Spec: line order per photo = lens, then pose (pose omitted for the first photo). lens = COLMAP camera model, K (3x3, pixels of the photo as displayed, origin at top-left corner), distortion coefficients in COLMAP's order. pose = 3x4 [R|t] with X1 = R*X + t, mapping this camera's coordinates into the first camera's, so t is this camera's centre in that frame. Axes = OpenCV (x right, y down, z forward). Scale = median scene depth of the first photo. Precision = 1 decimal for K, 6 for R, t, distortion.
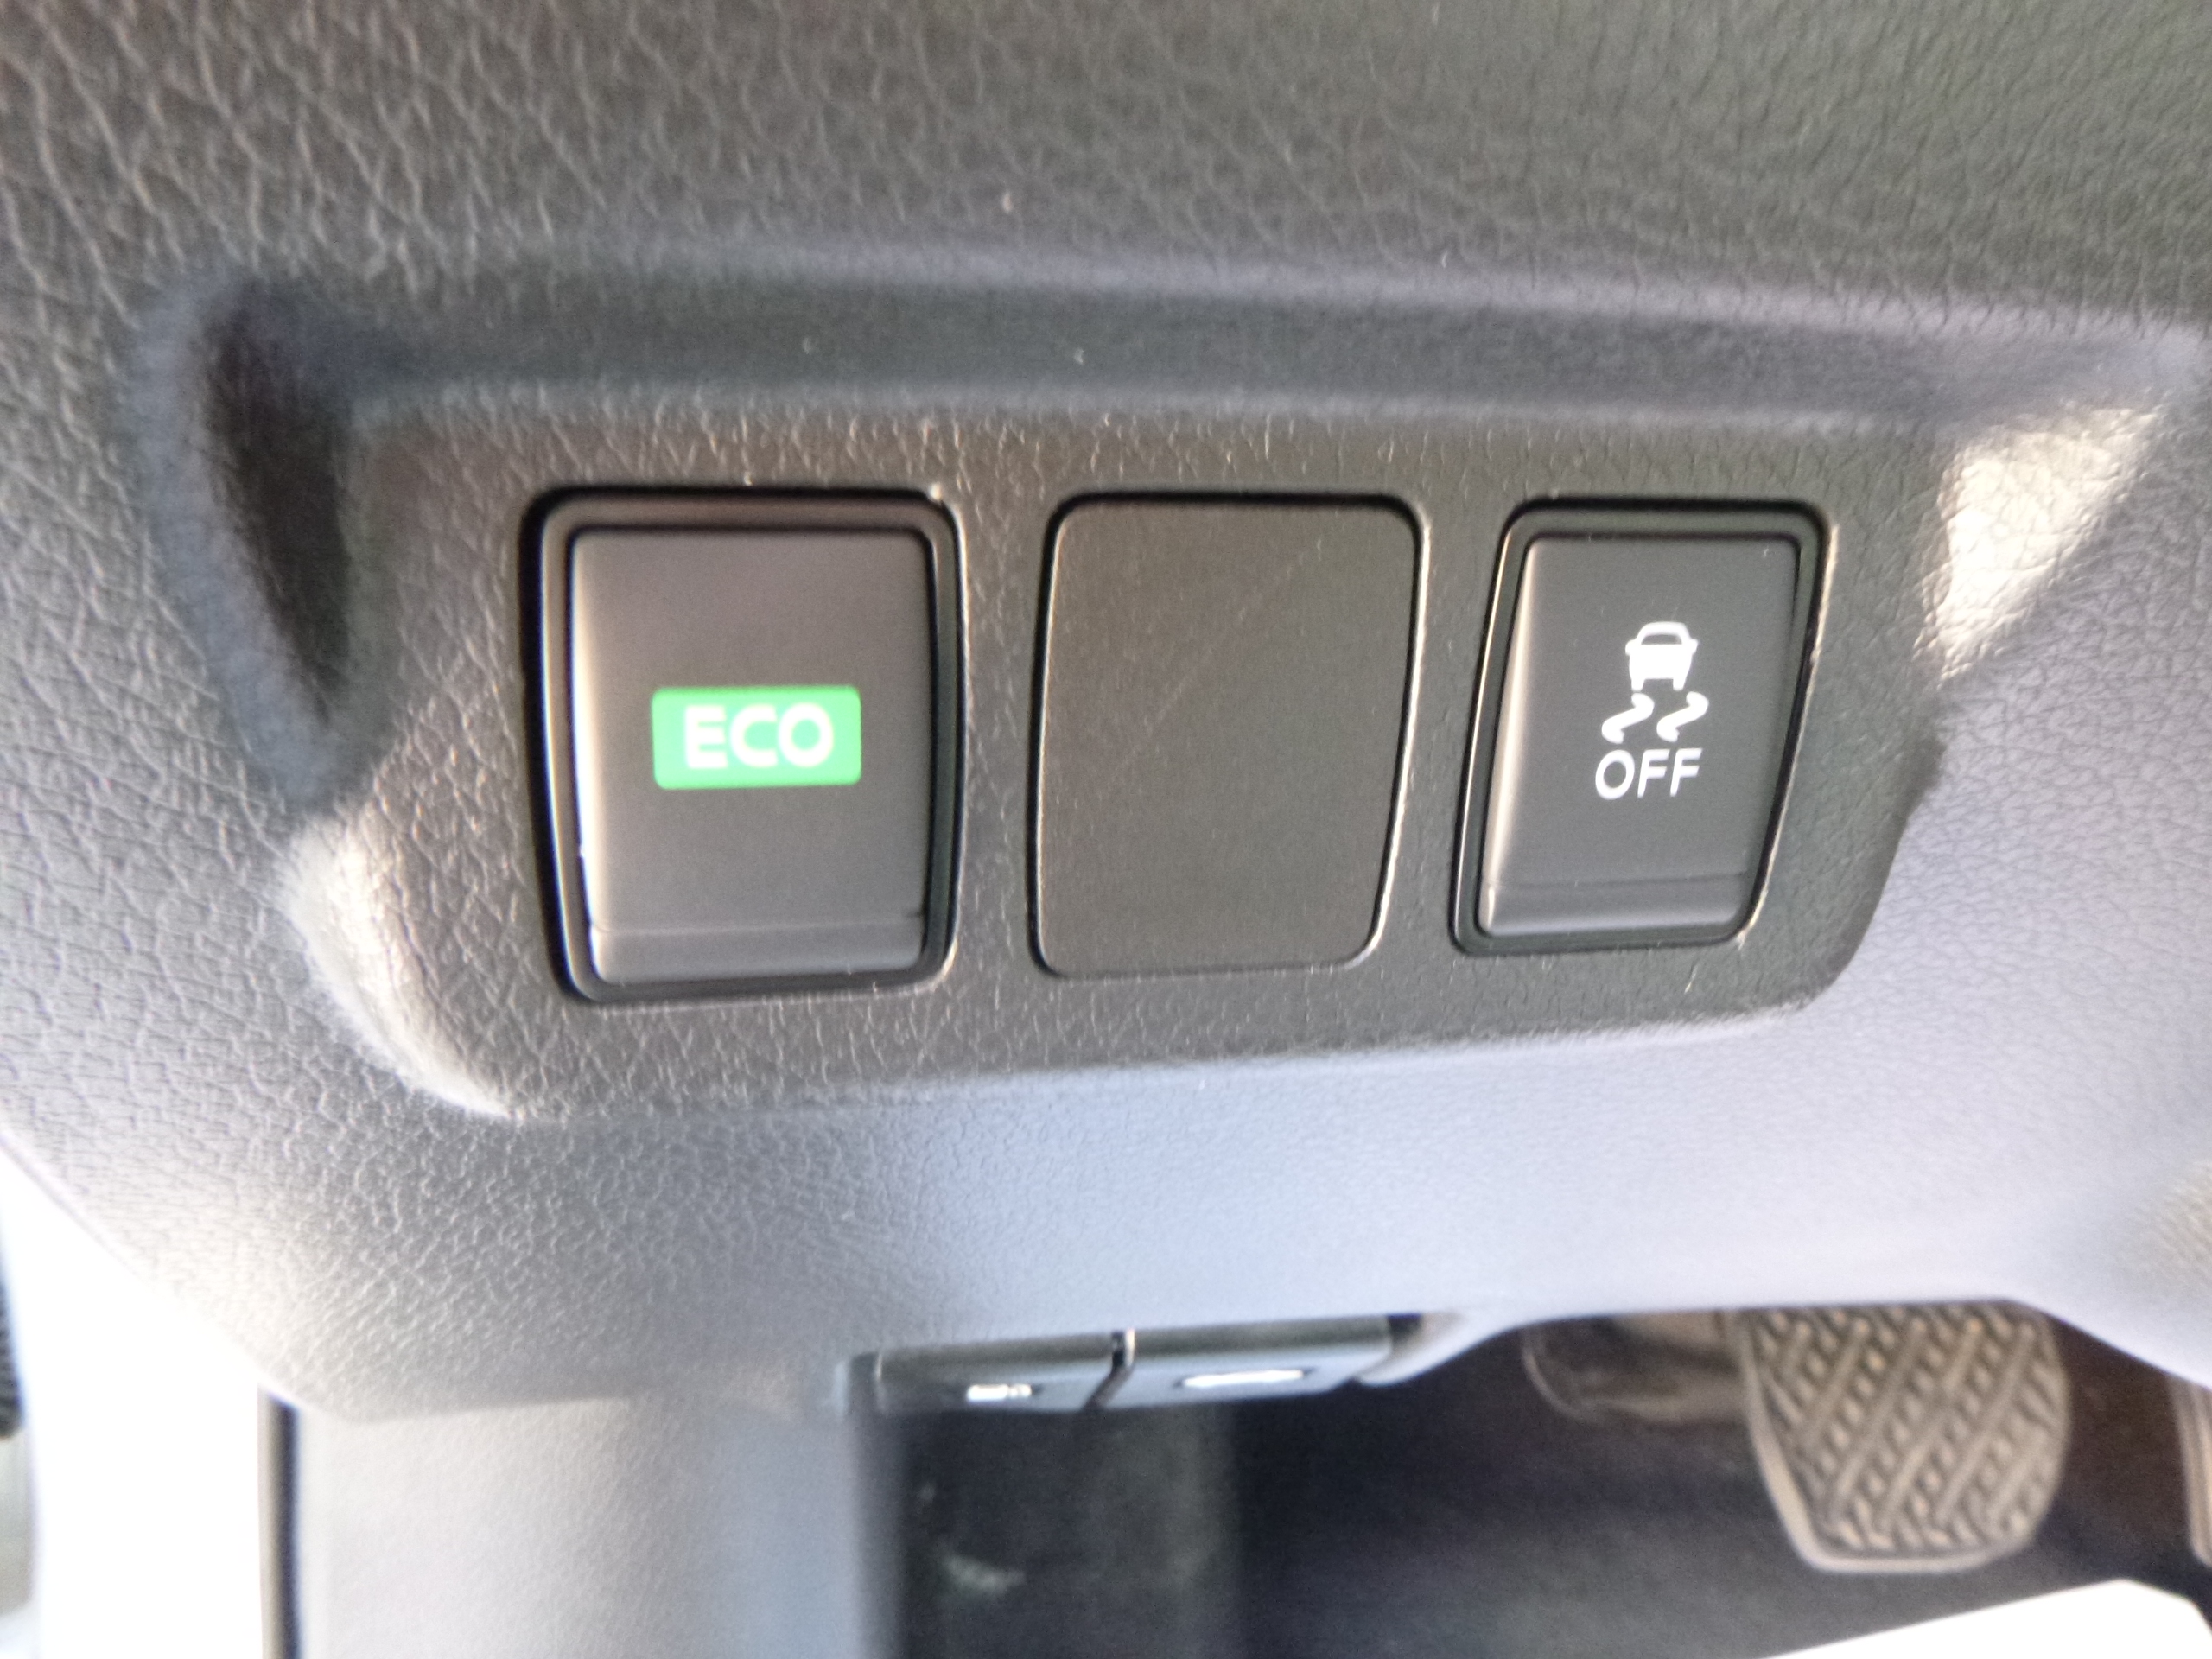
lens RADIAL K [[1666.1, 0, 1106.0], [0, 1666.1, 829.5], [0, 0, 1]] dist [0.006423, -0.037721]
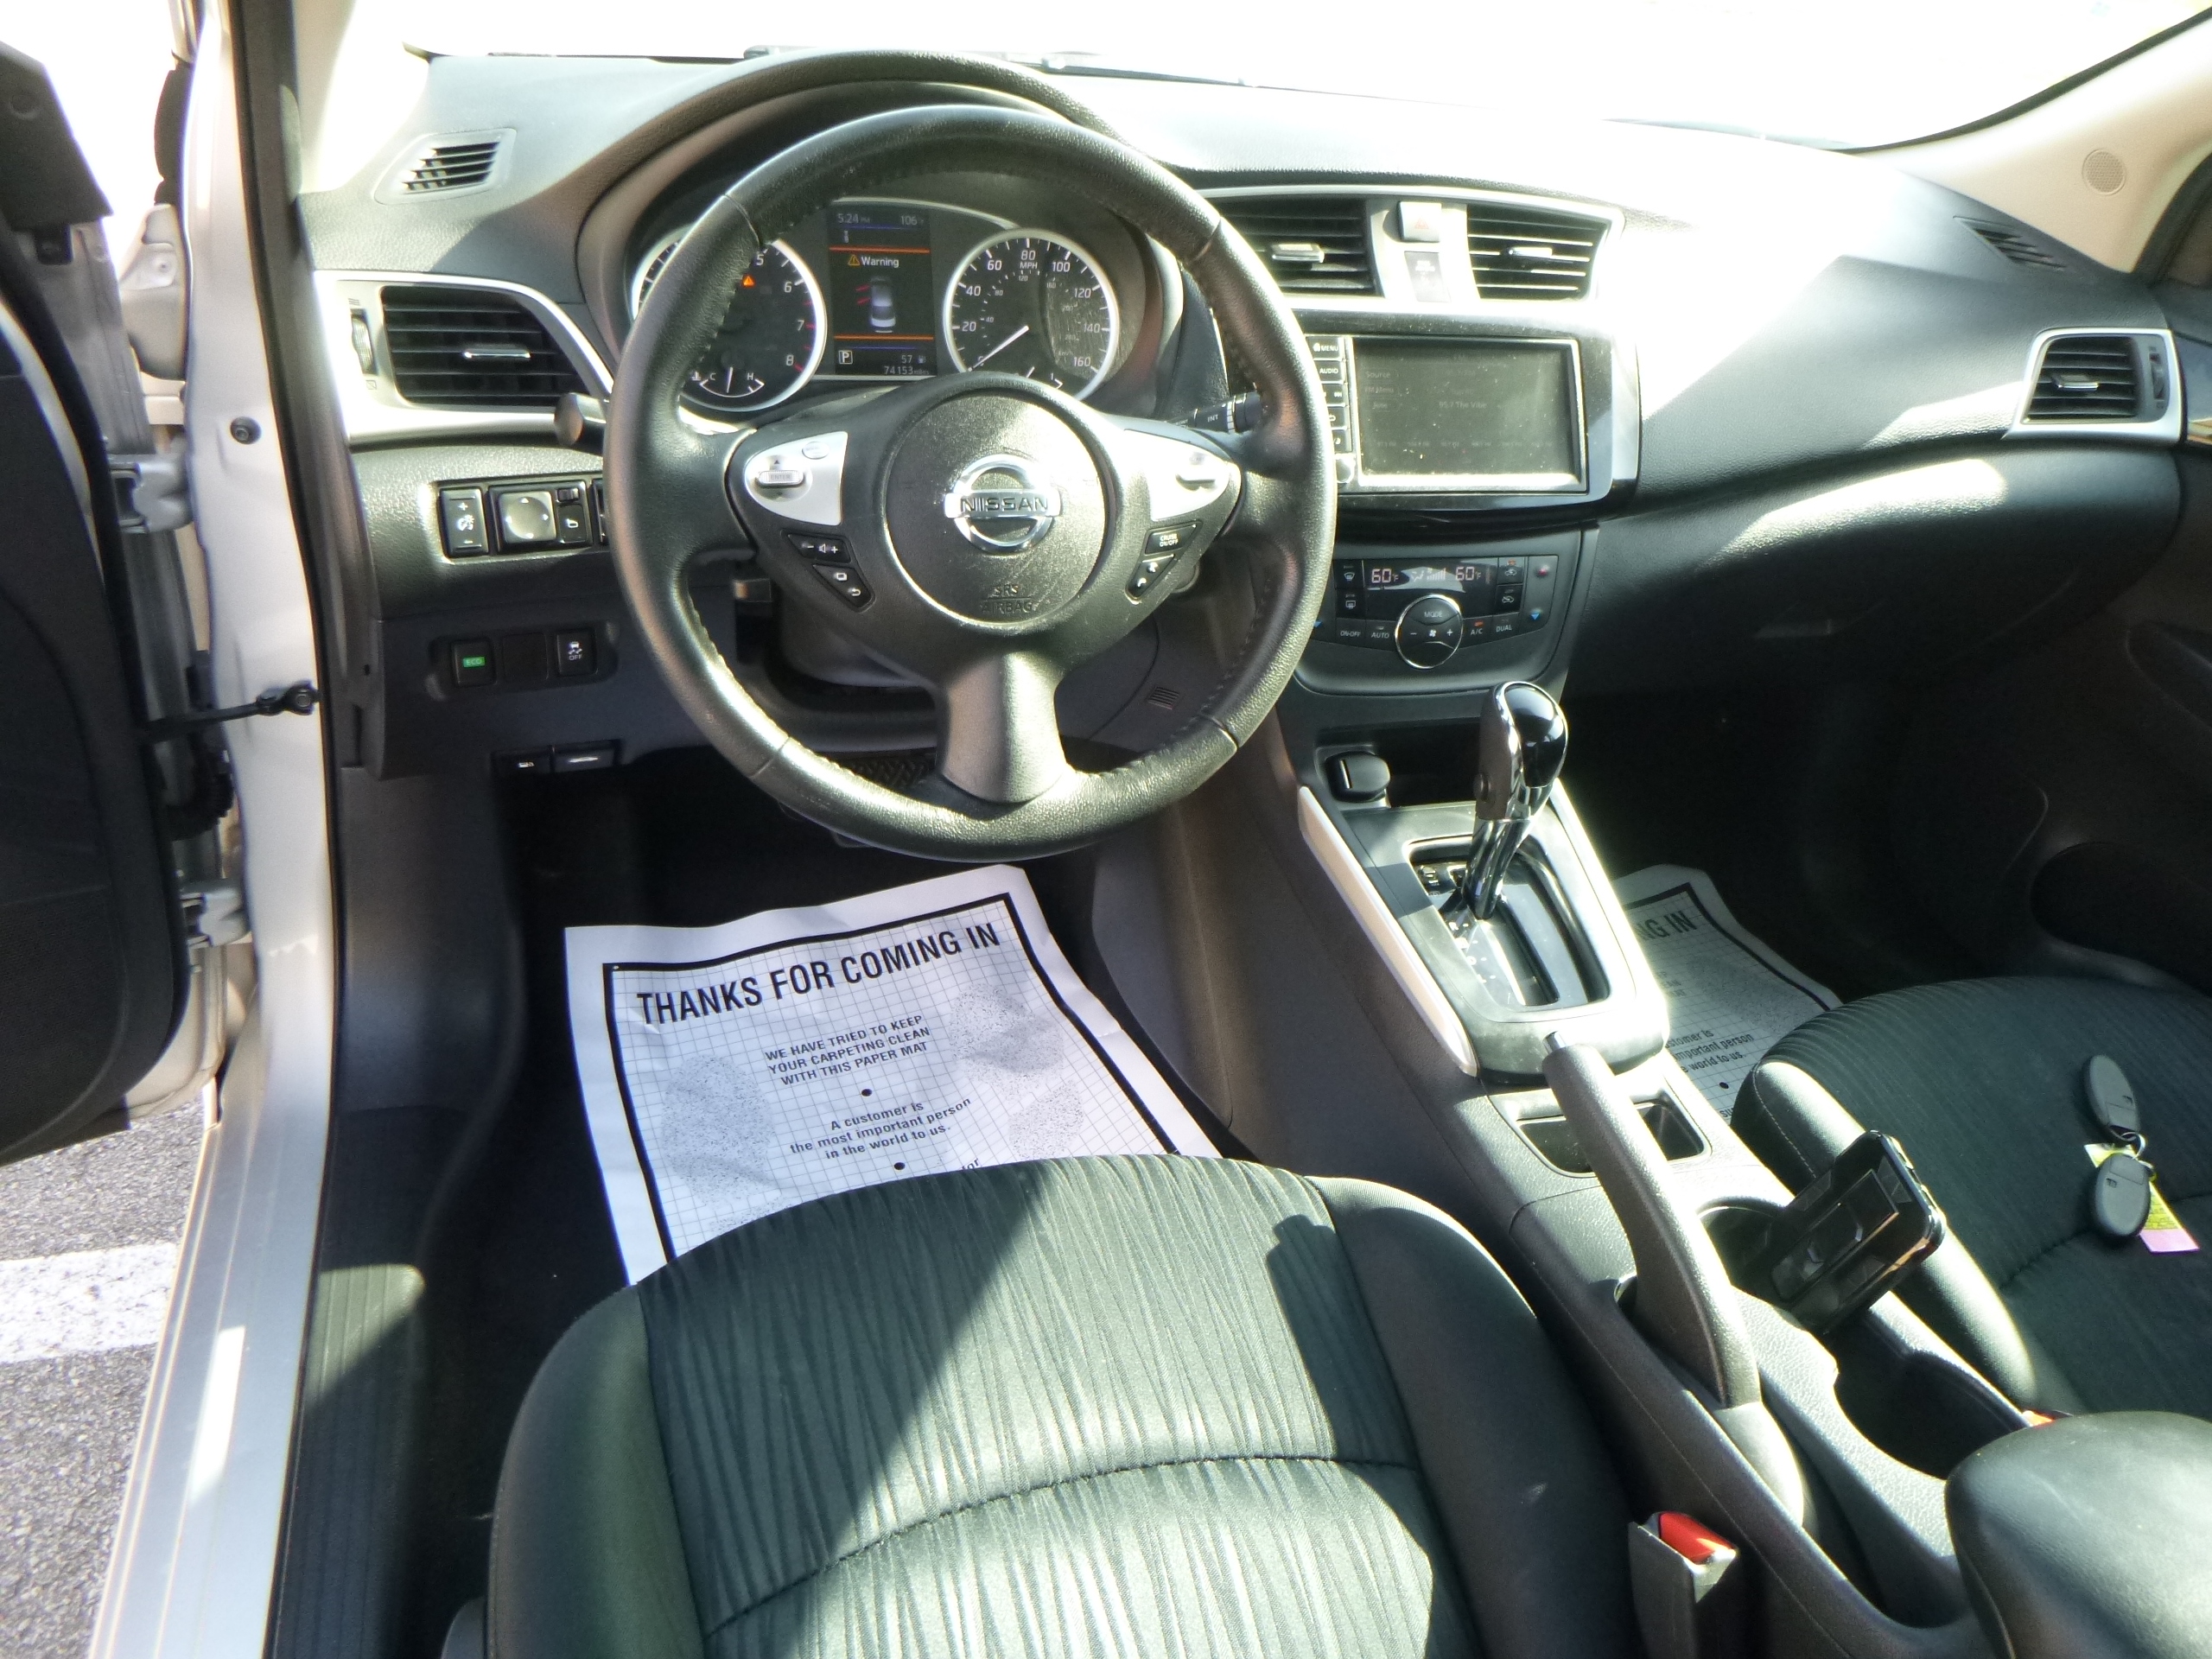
lens RADIAL K [[1666.1, 0, 1106.0], [0, 1666.1, 829.5], [0, 0, 1]] dist [0.006423, -0.037721]
pose [[0.975694, -0.067586, 0.208454, 1.196177], [0.004121, 0.956742, 0.290909, -1.773409], [-0.219098, -0.282979, 0.933766, -8.407737]]
